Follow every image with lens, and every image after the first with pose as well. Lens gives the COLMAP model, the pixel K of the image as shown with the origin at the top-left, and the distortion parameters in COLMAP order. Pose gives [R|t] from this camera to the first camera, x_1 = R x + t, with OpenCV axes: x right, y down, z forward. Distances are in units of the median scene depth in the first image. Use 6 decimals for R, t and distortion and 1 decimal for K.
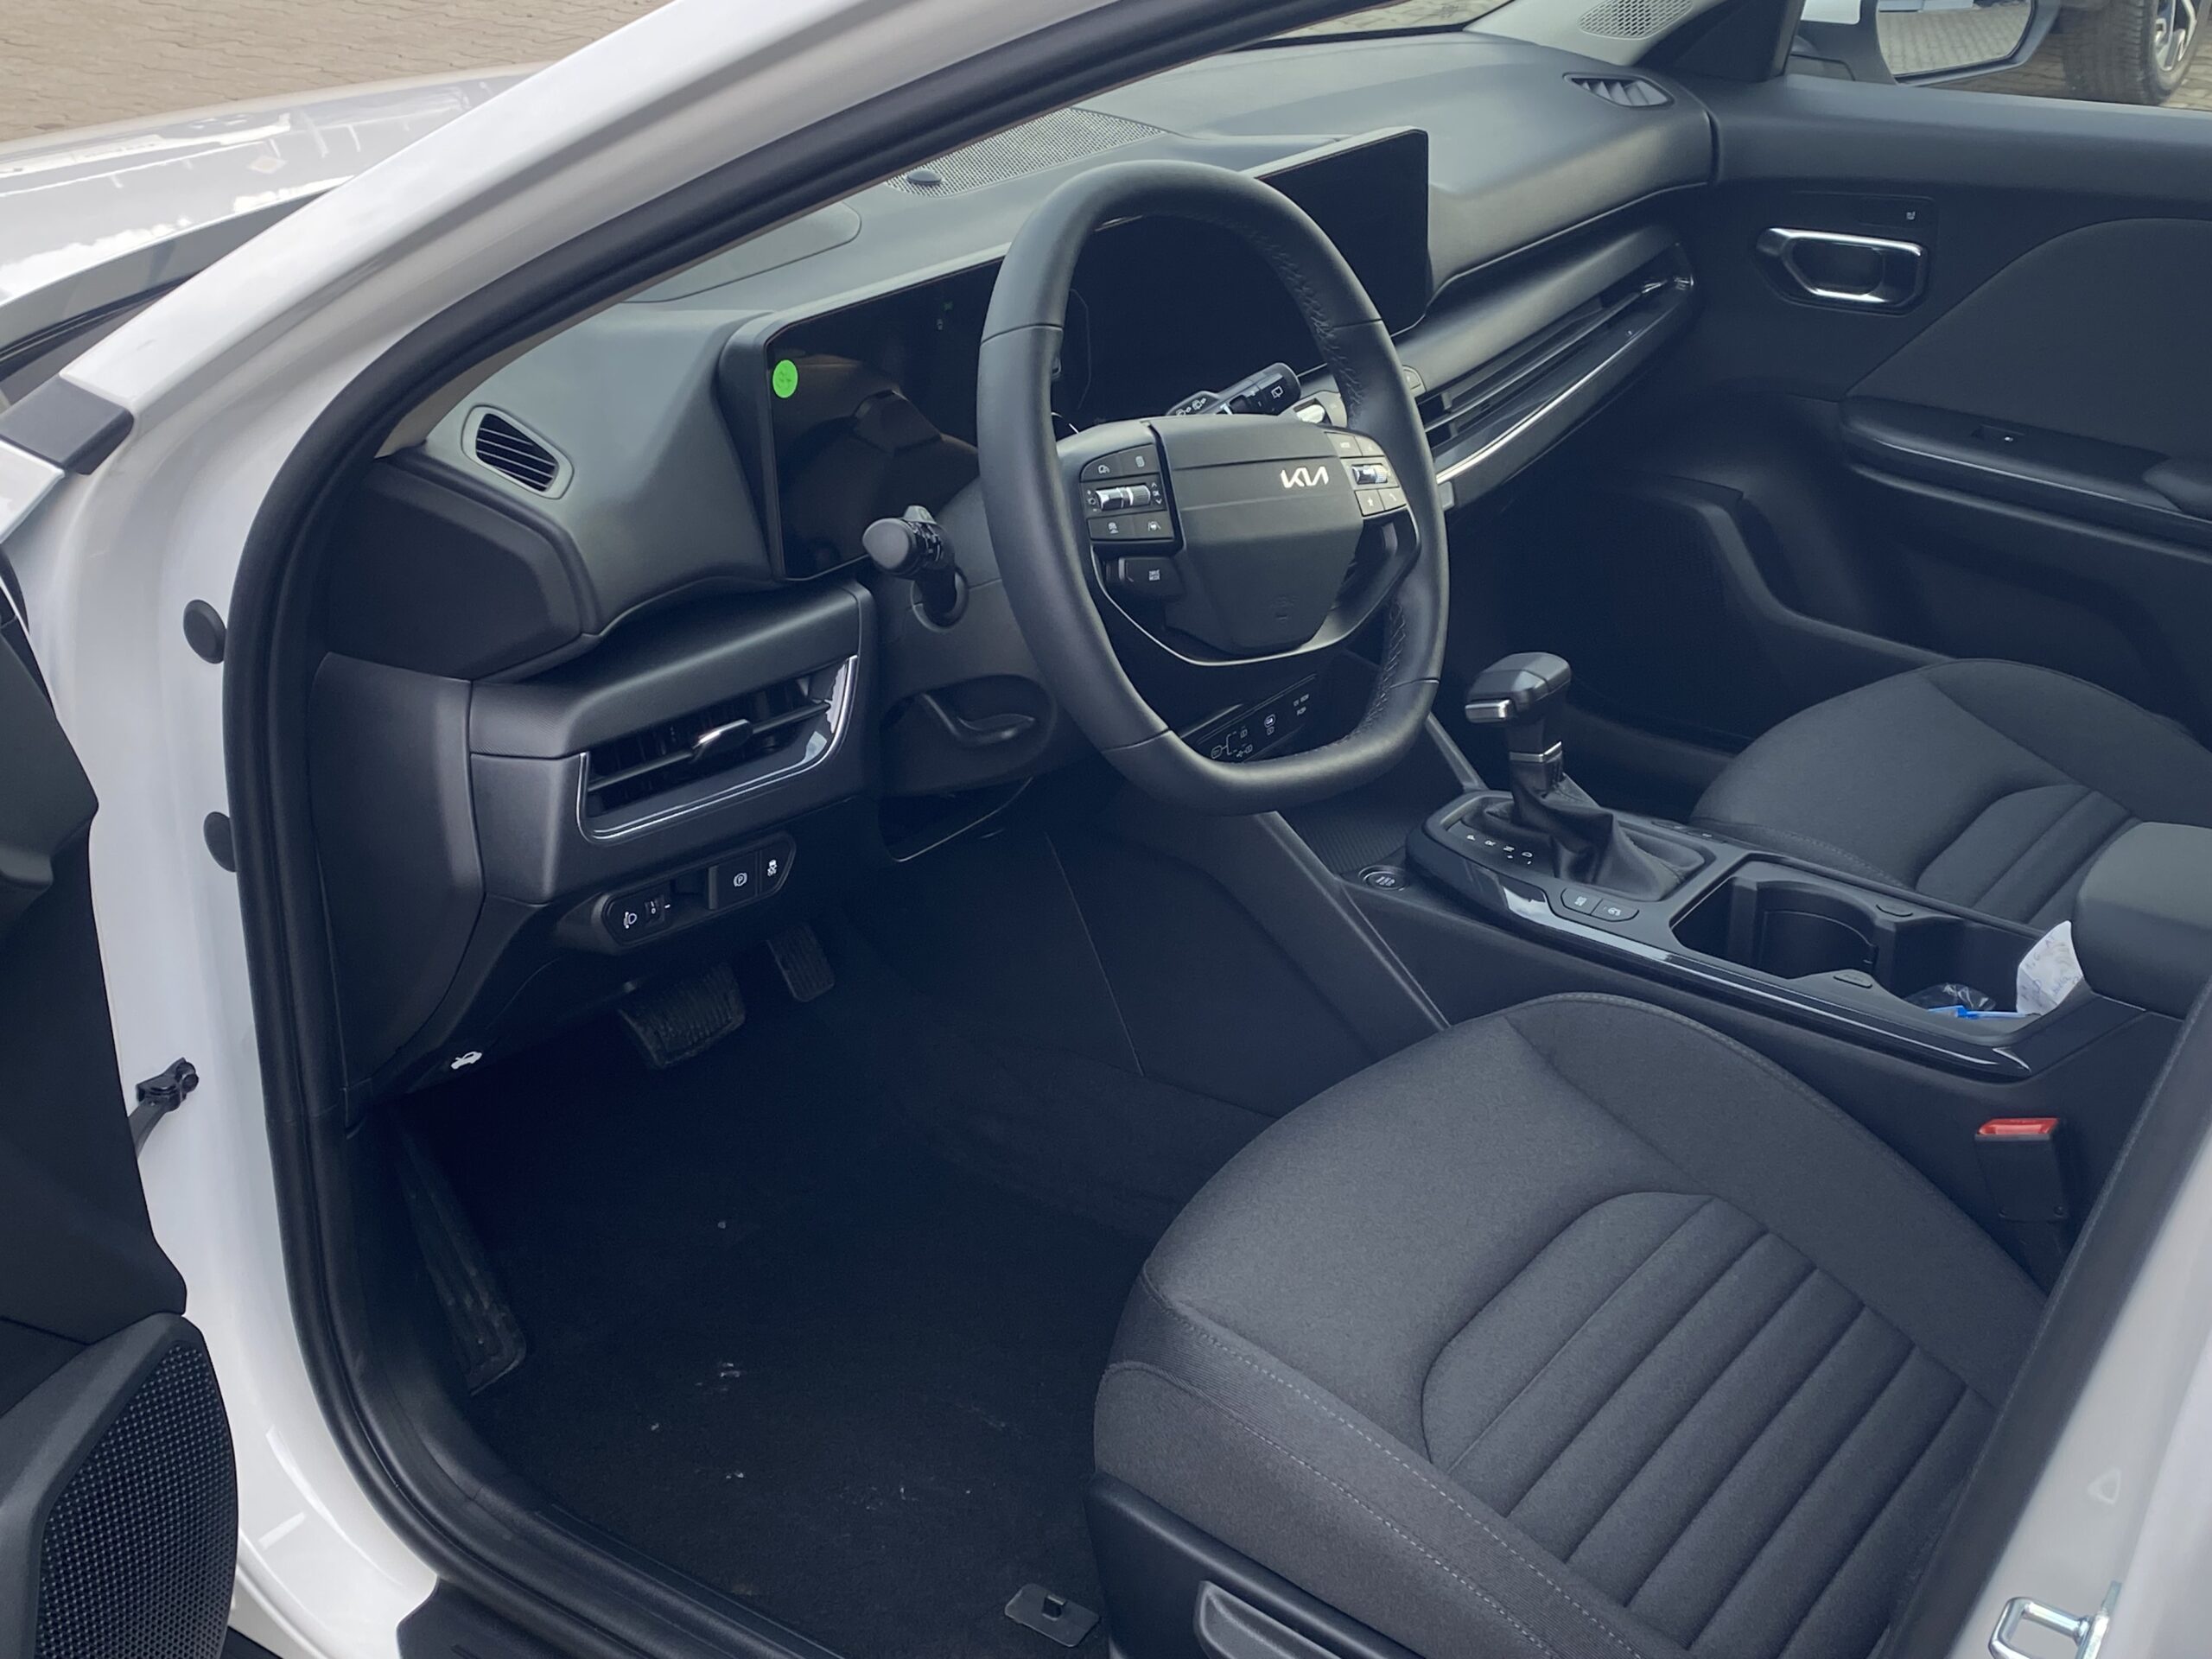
lens RADIAL K [[2738.6, 0, 1106.4], [0, 2738.6, 912.6], [0, 0, 1]] dist [0.178854, -0.049268]
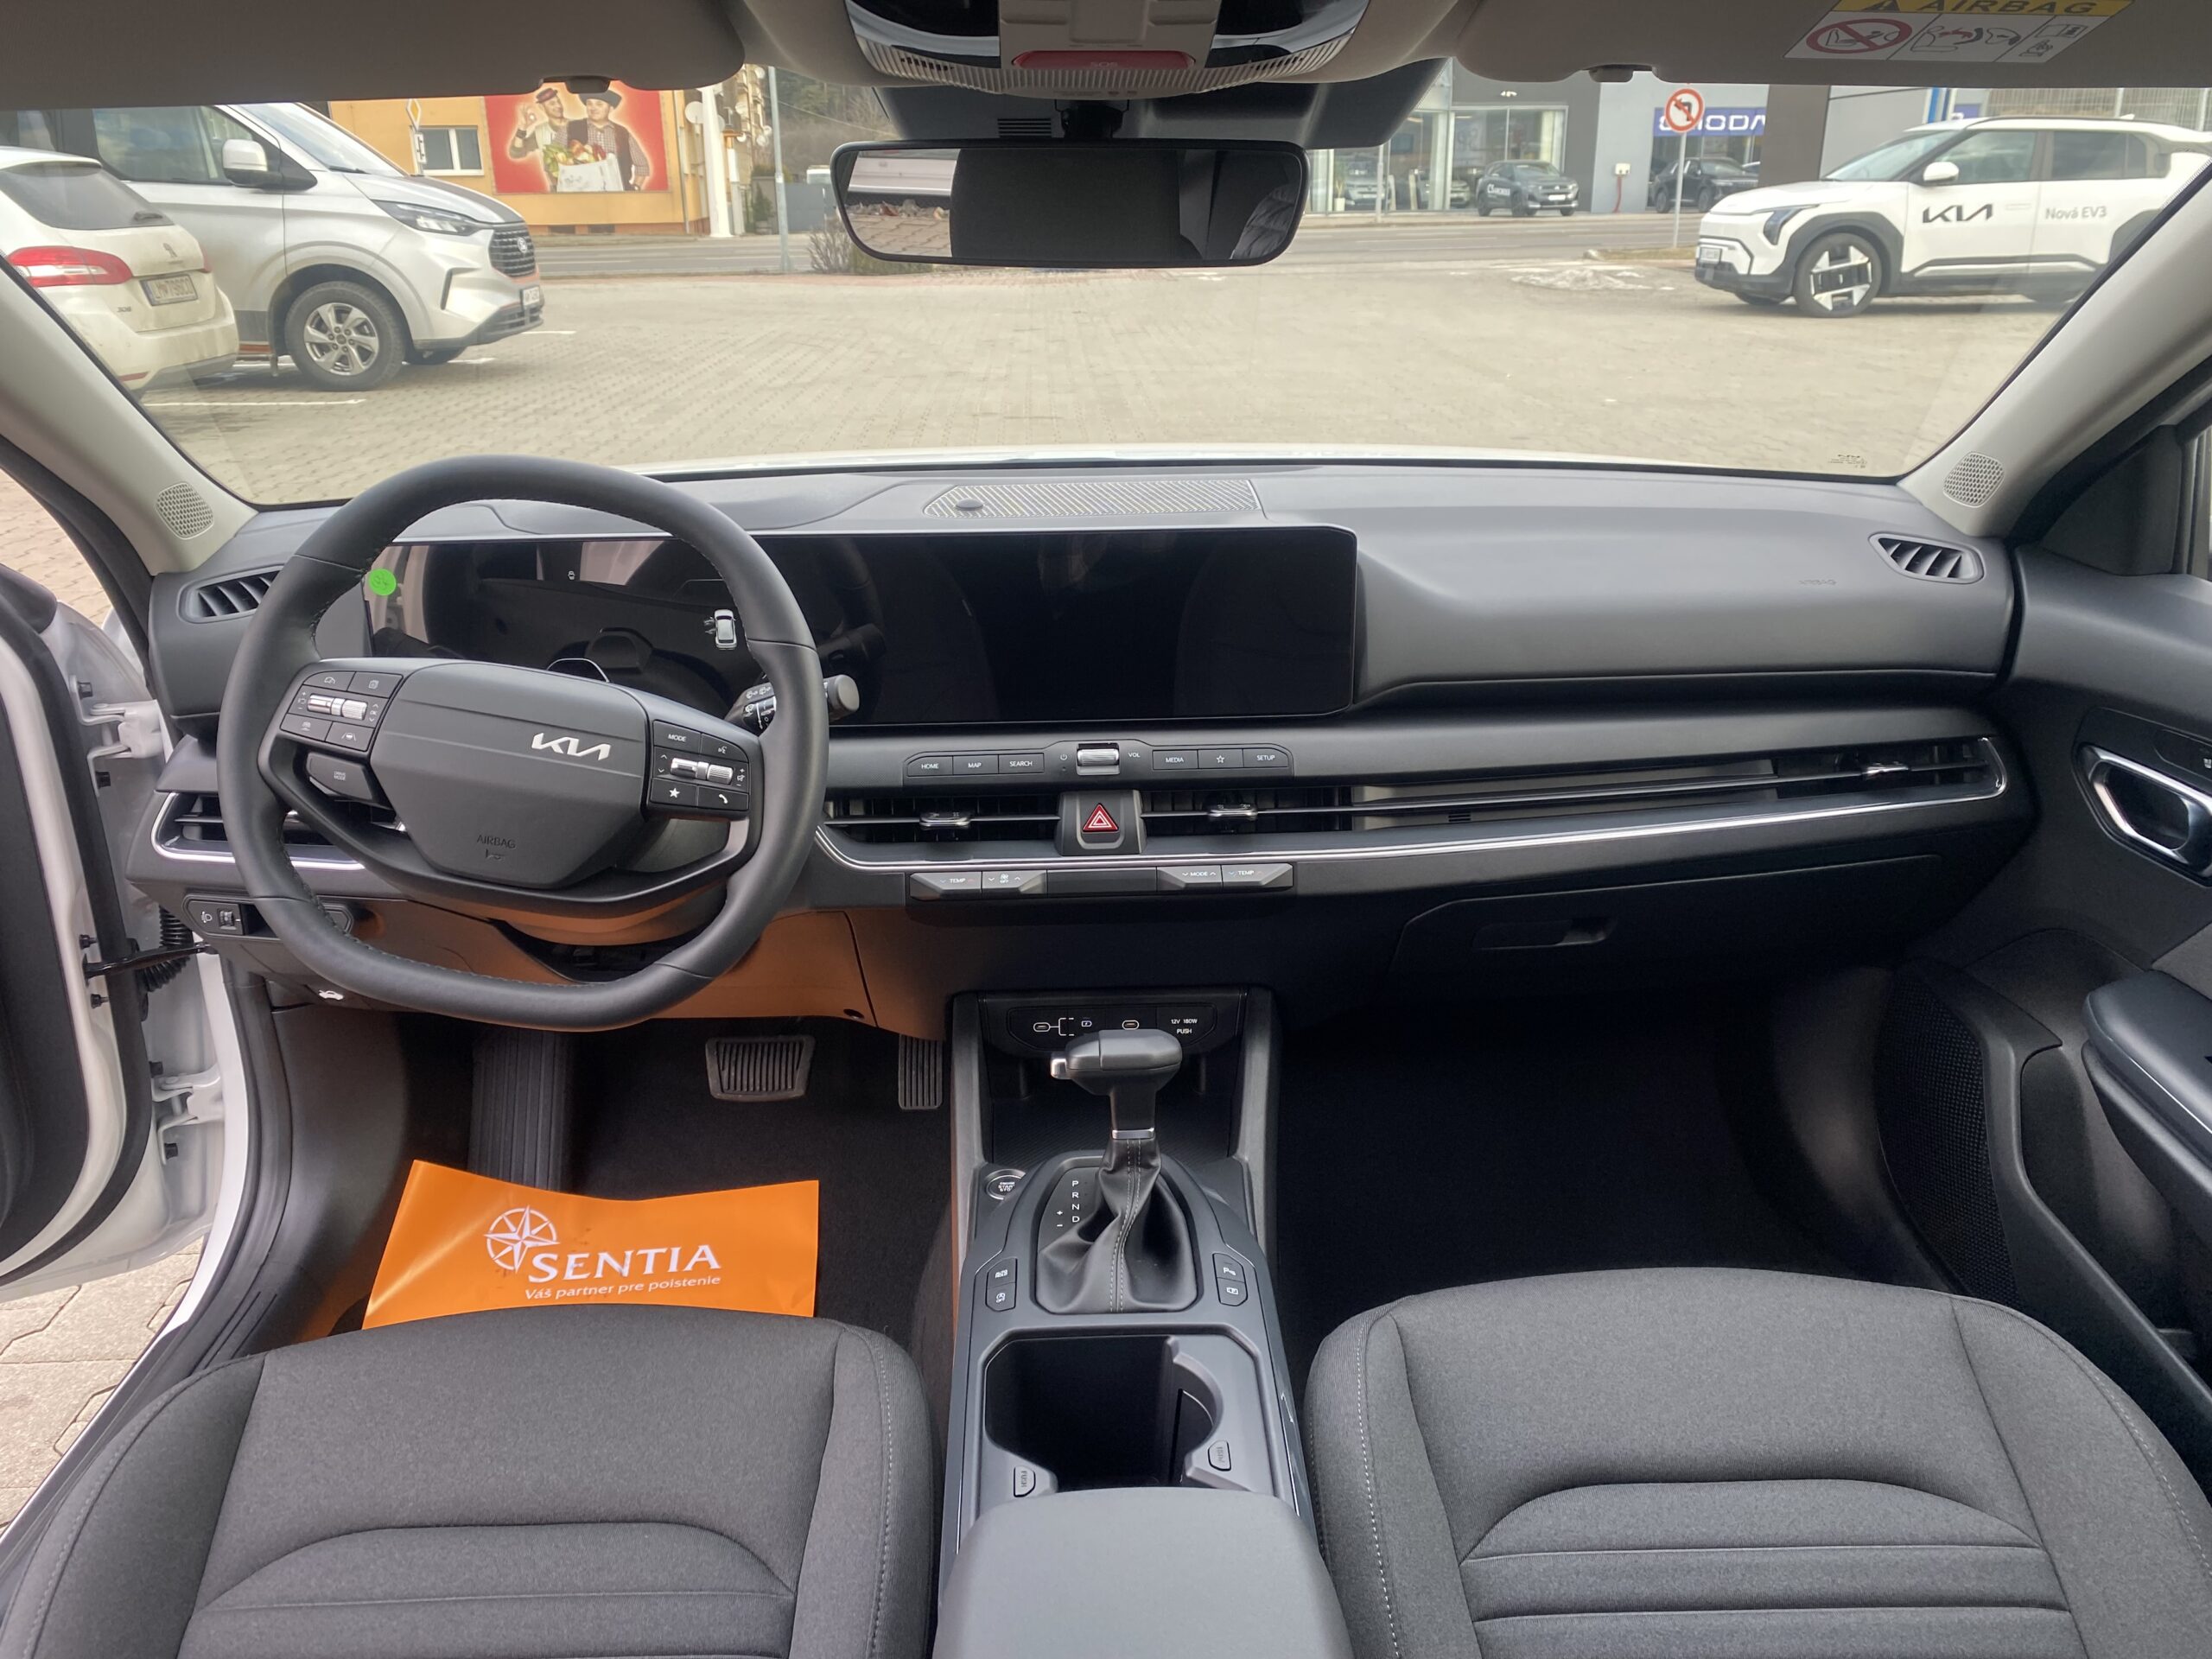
lens RADIAL K [[1697.1, 0, 1106.0], [0, 1697.1, 829.5], [0, 0, 1]] dist [0.010157, 0.004529]
pose [[0.576688, 0.256819, -0.775548, 0.613662], [-0.334488, 0.940315, 0.062659, -0.200389], [0.745351, 0.223277, 0.628171, 0.608376]]
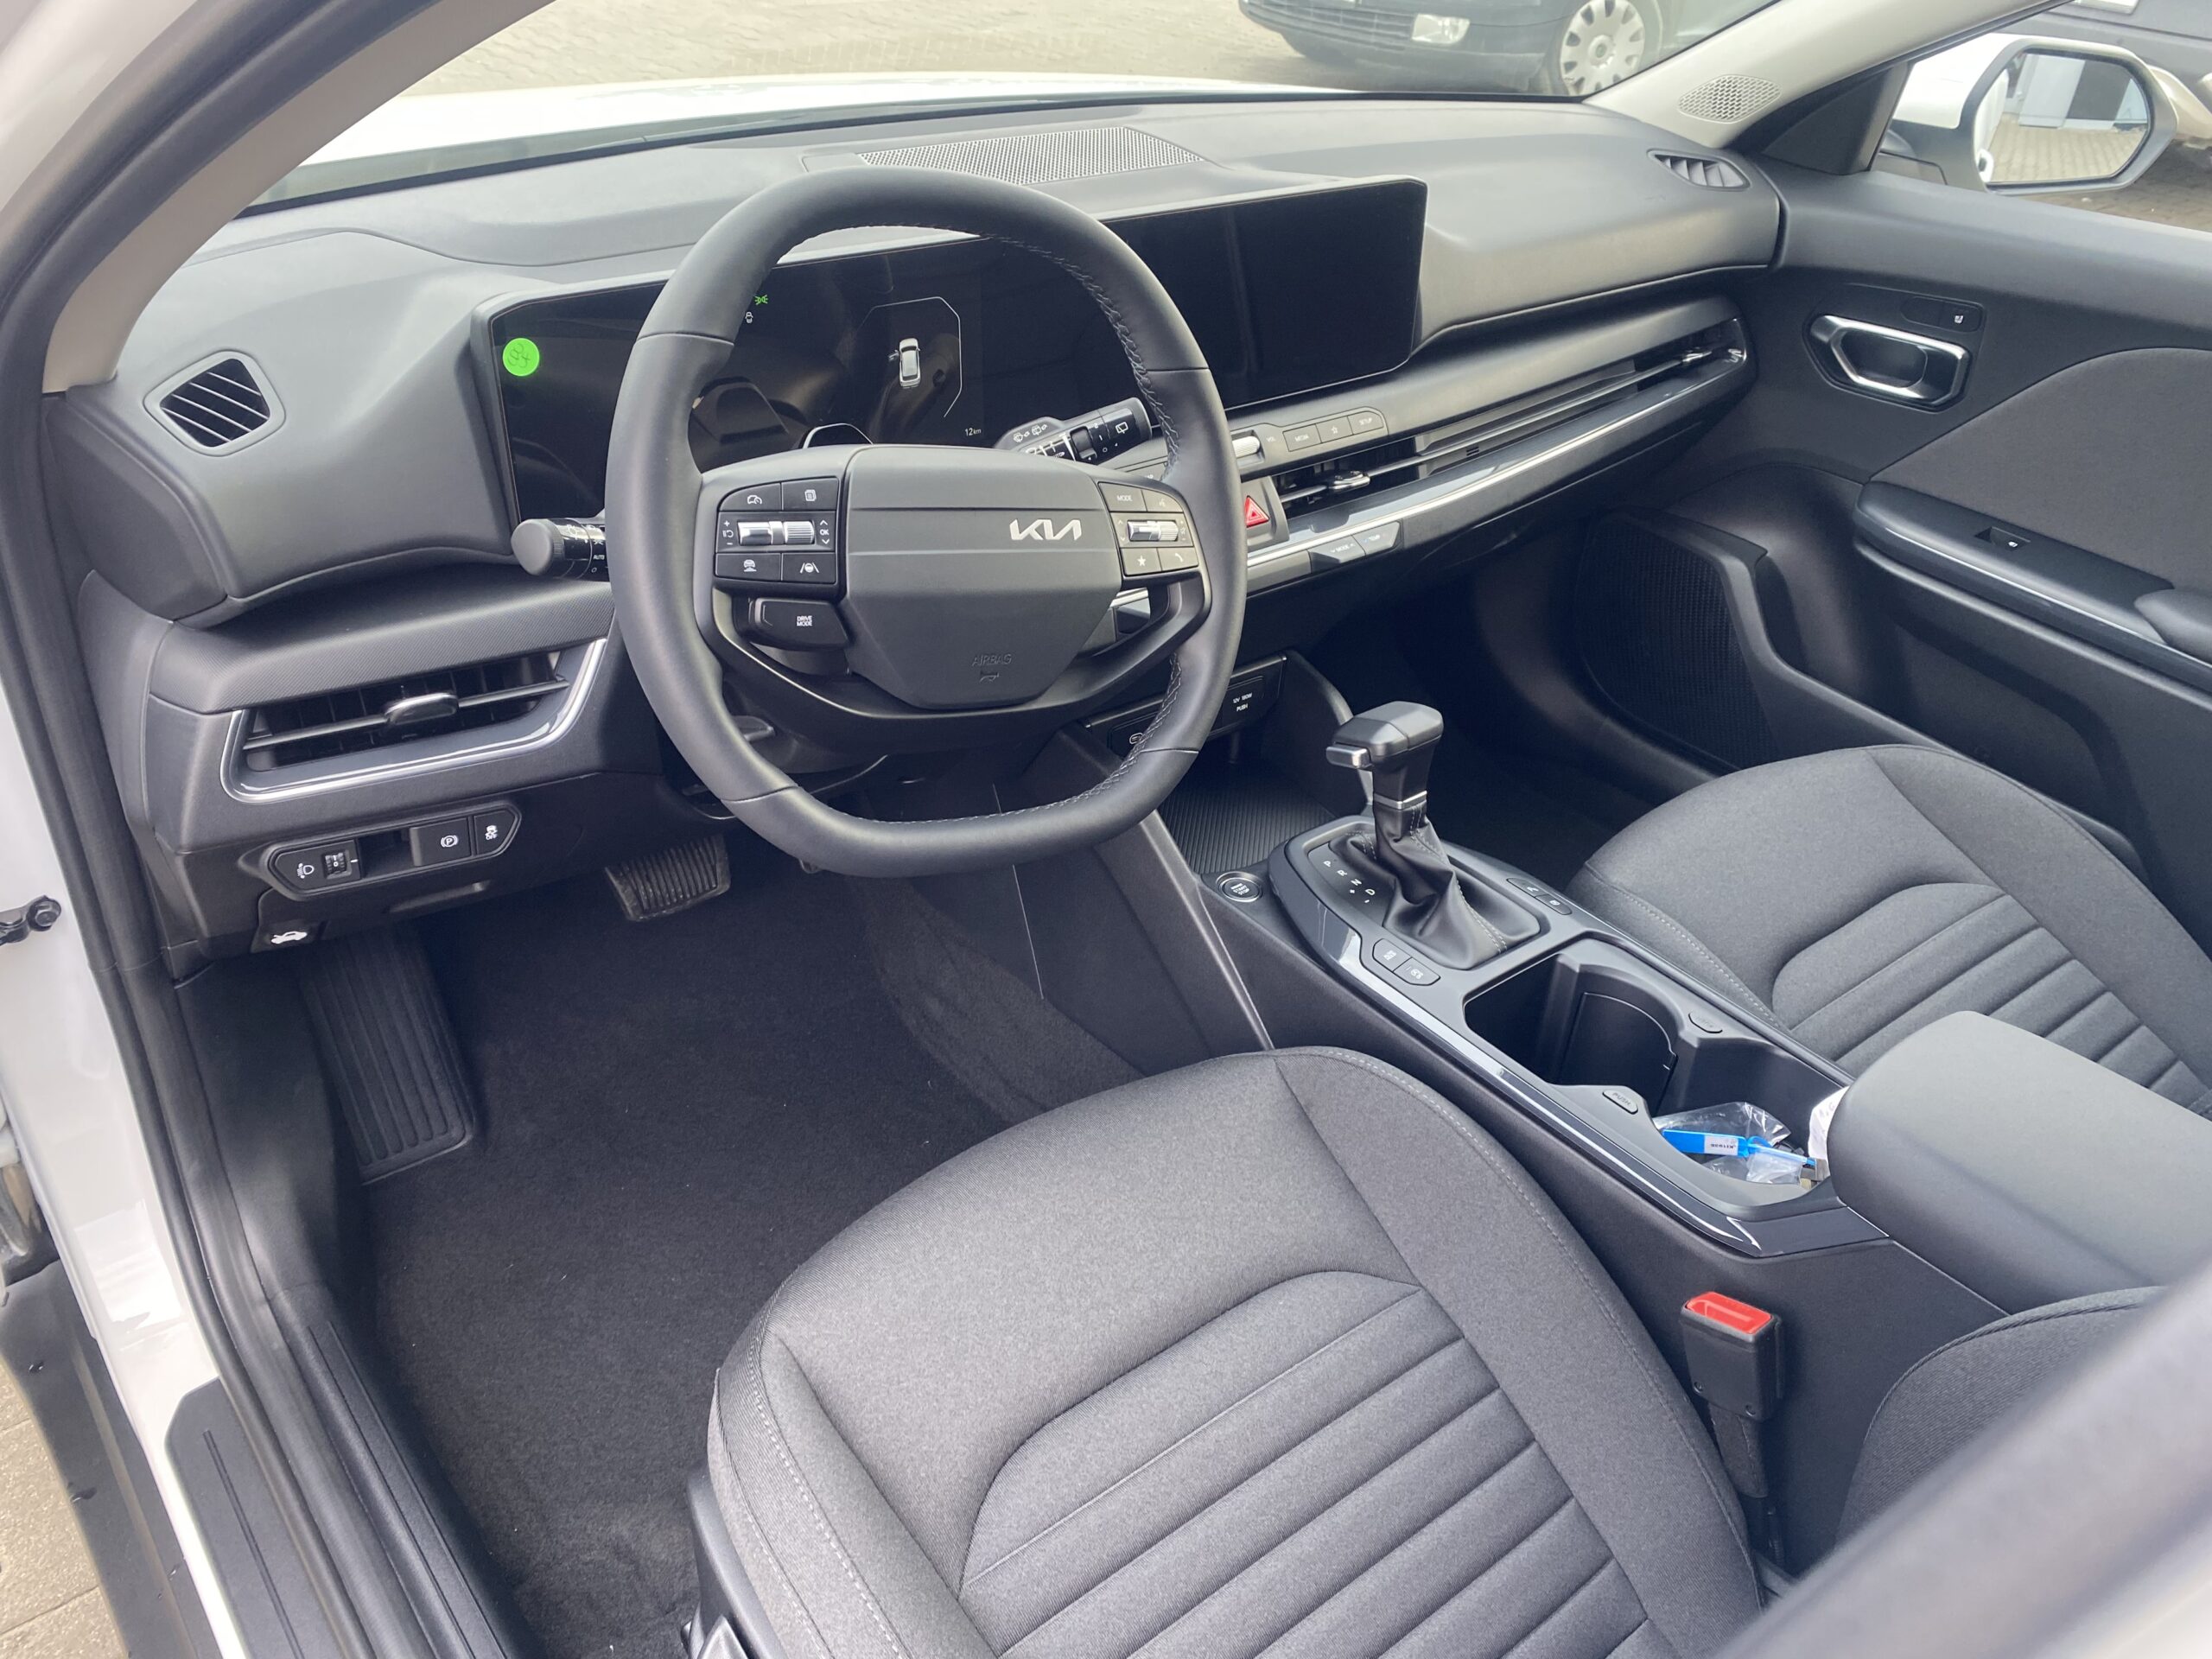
lens RADIAL K [[1685.0, 0, 1078.0], [0, 1685.0, 853.3], [0, 0, 1]] dist [0.042879, 0.007471]
pose [[0.956522, 0.186101, -0.224573, 0.193374], [-0.160358, 0.978719, 0.128042, -0.103532], [0.243622, -0.086463, 0.966008, 0.356847]]
